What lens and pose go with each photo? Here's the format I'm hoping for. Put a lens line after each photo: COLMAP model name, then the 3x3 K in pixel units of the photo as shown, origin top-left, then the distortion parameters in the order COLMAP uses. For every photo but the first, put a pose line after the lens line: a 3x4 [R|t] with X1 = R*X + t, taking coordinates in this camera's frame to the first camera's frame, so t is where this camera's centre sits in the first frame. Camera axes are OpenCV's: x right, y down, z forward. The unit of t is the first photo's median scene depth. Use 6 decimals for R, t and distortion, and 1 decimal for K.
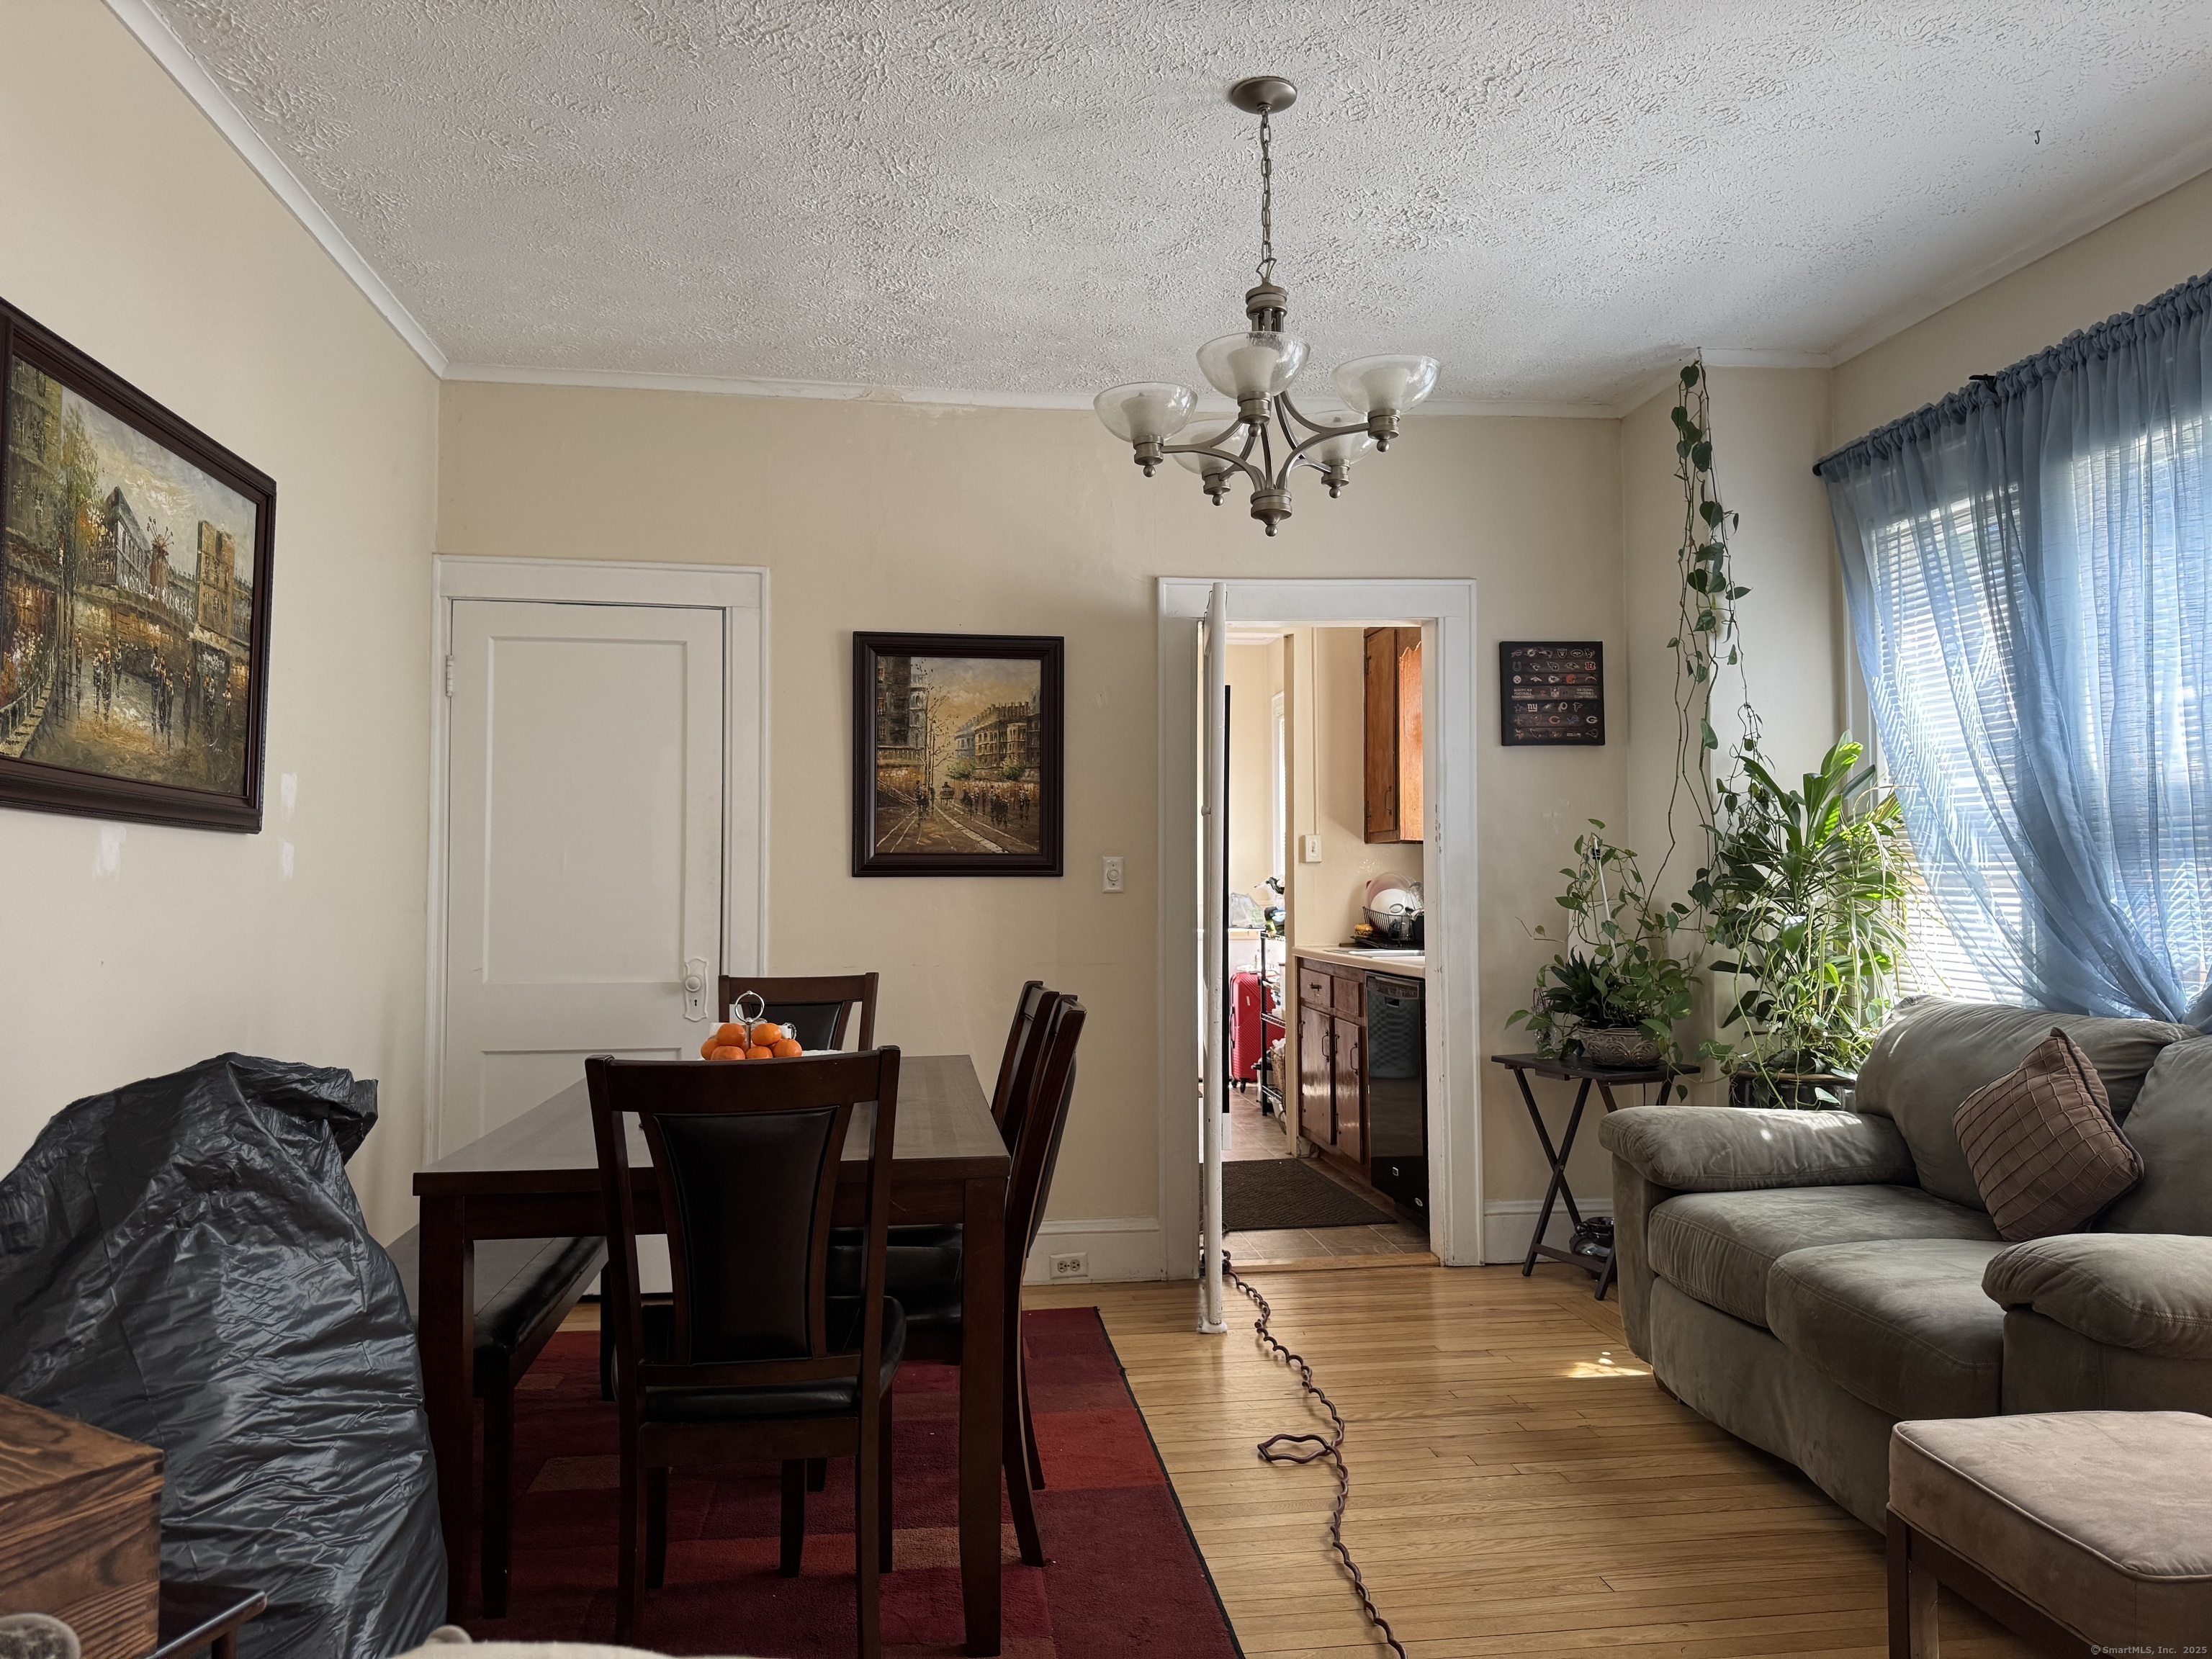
lens RADIAL K [[1556.7, 0, 1102.1], [0, 1556.7, 832.9], [0, 0, 1]] dist [0.072435, -0.092923]
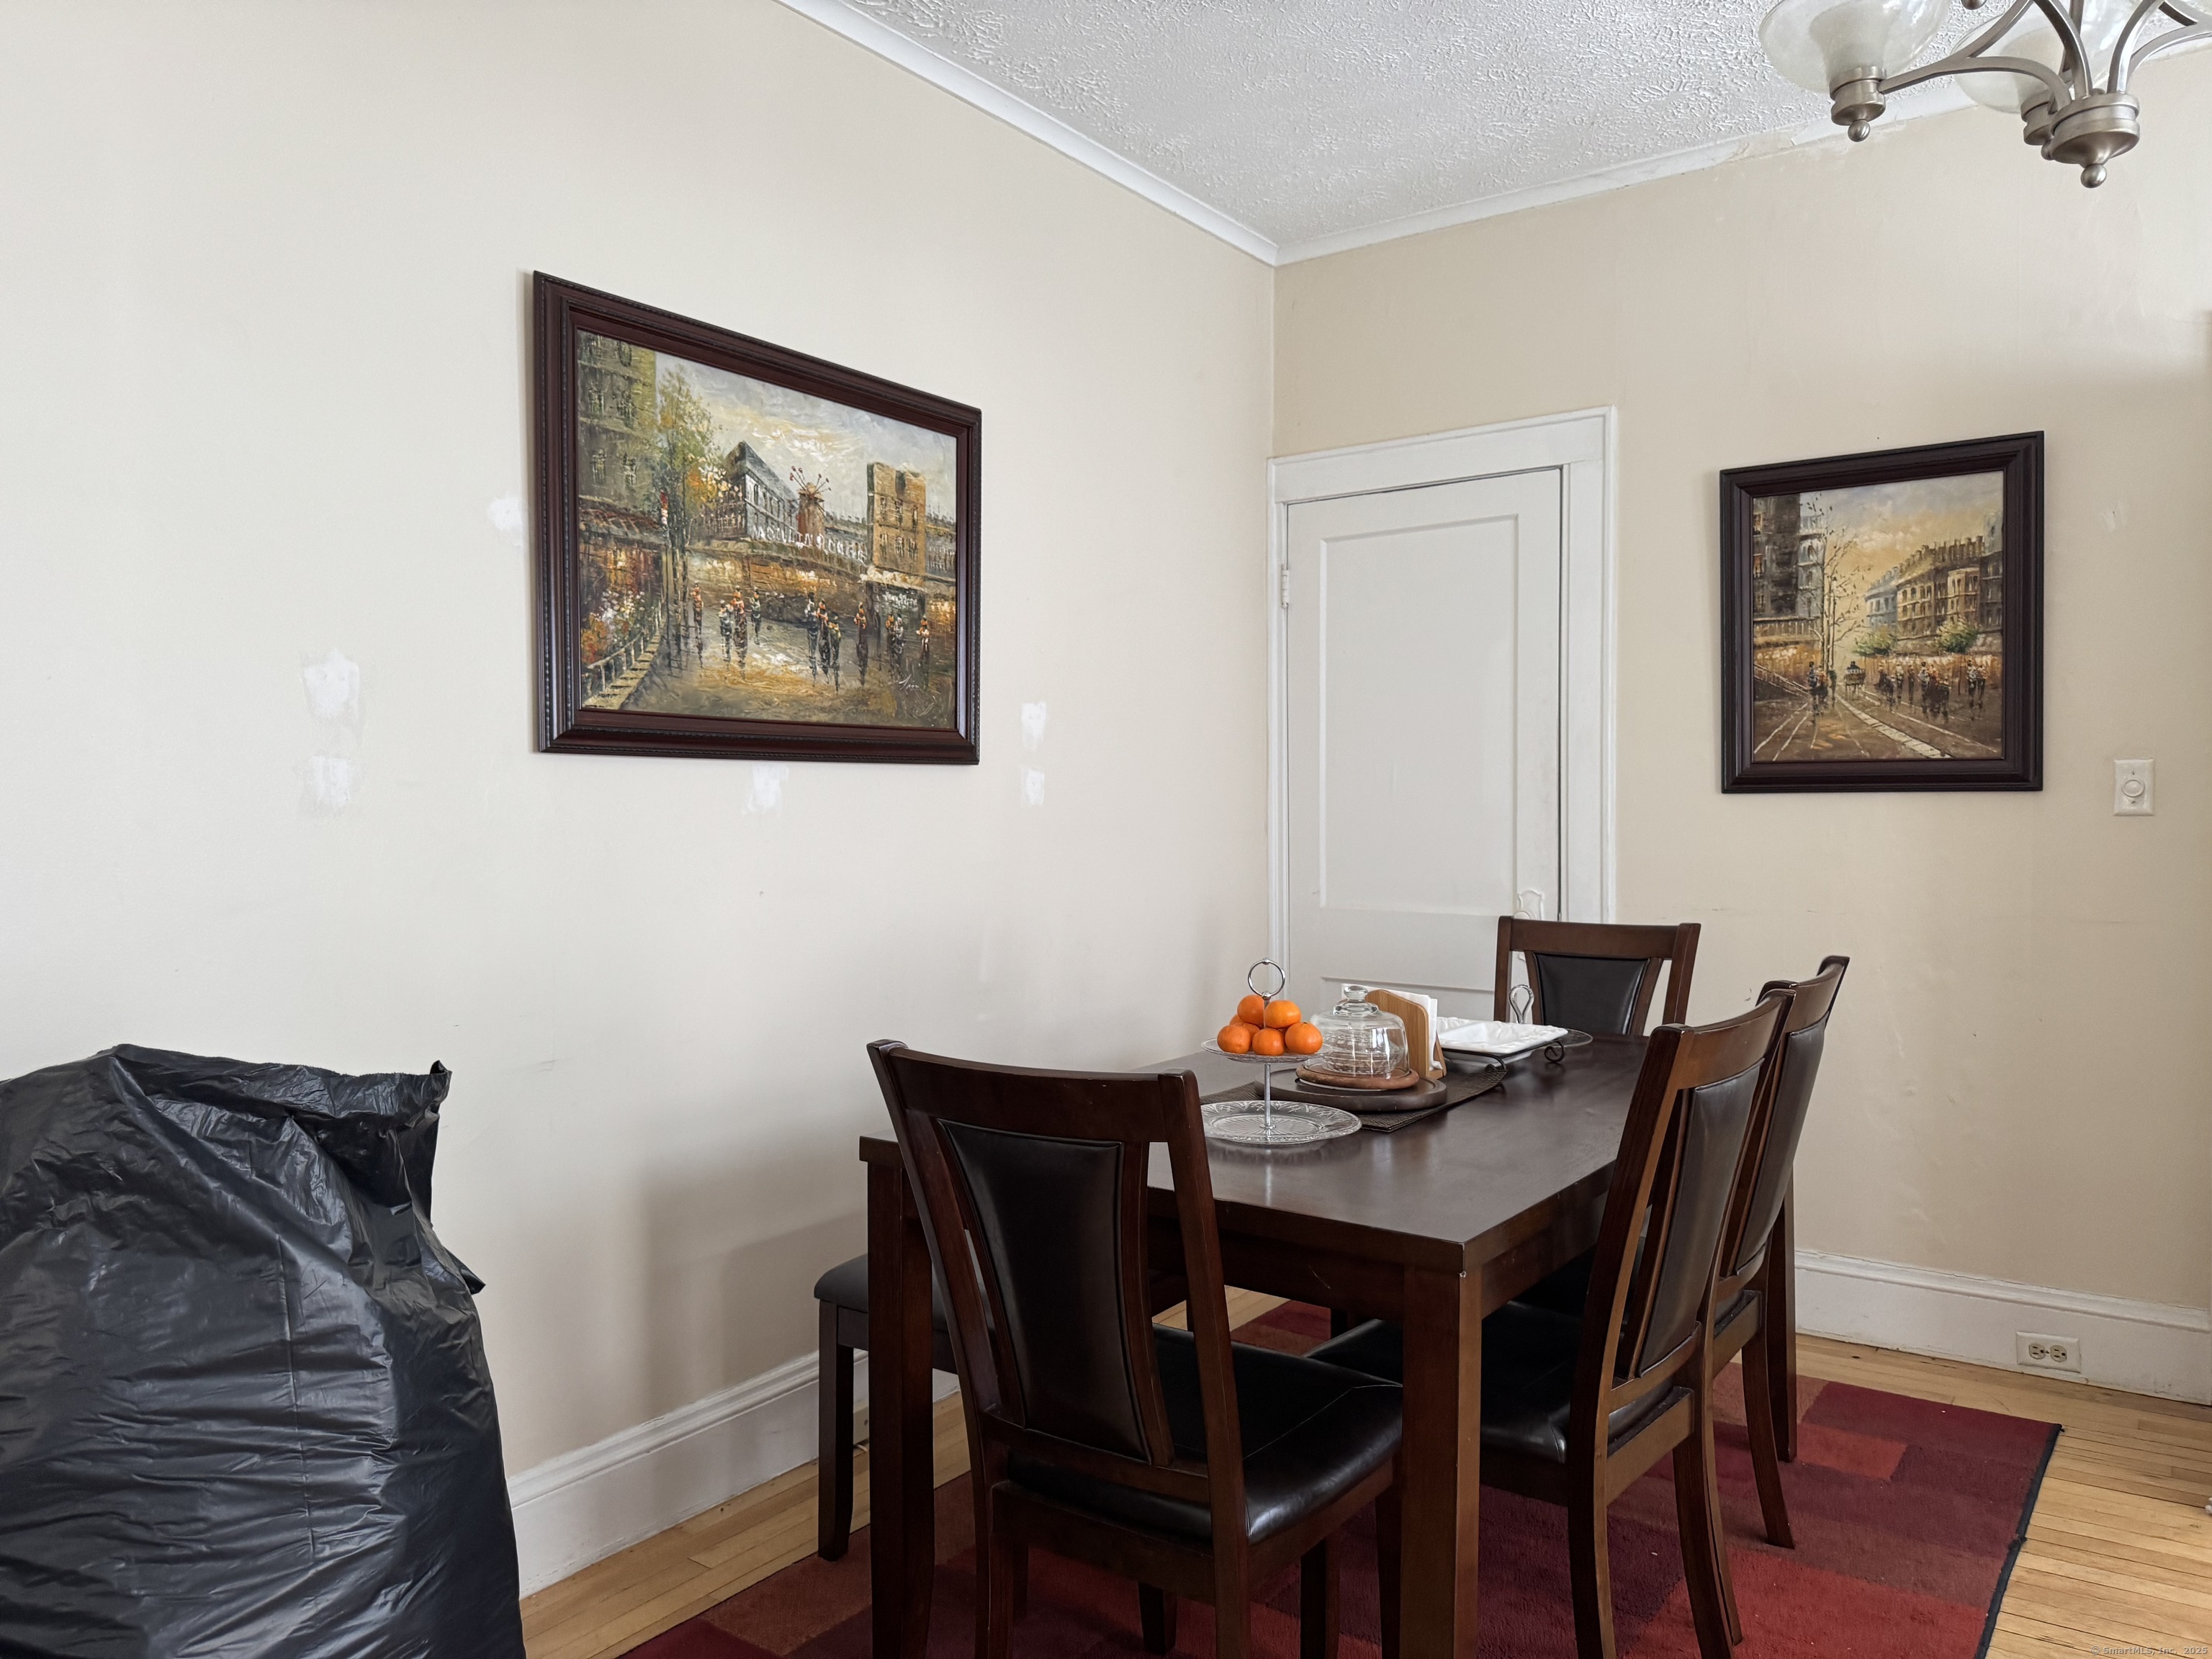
lens RADIAL K [[1556.7, 0, 1091.7], [0, 1556.7, 843.0], [0, 0, 1]] dist [0.072435, -0.092923]
pose [[0.724950, 0.015051, -0.688637, 0.226106], [0.035057, 0.997659, 0.058711, -0.005762], [0.687909, -0.066704, 0.722726, 0.333388]]
